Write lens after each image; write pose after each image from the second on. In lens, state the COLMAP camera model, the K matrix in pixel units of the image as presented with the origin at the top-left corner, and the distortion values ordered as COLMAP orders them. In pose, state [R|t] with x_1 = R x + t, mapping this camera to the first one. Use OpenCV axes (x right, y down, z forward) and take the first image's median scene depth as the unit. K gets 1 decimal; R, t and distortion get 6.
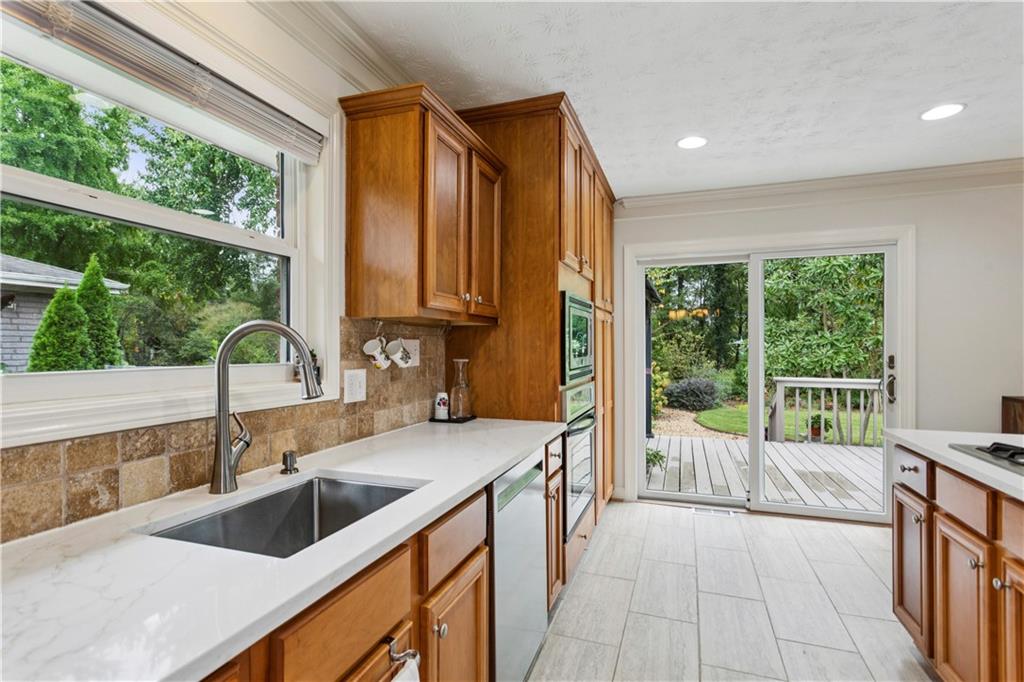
lens RADIAL K [[502.4, 0, 514.2], [0, 502.4, 342.7], [0, 0, 1]] dist [0.000073, 0.003046]
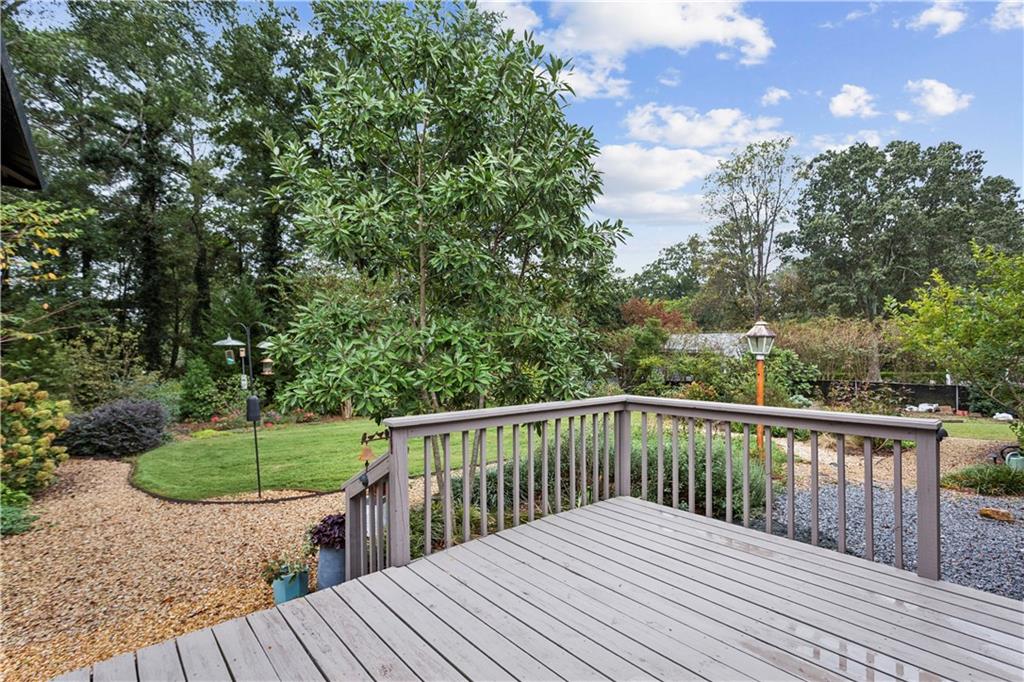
lens RADIAL K [[502.4, 0, 518.4], [0, 502.4, 348.4], [0, 0, 1]] dist [0.000073, 0.003046]
pose [[0.513640, -0.009569, 0.857953, 0.073527], [0.003474, 0.999953, 0.009073, 0.001206], [-0.857999, -0.001680, 0.513649, 0.248330]]
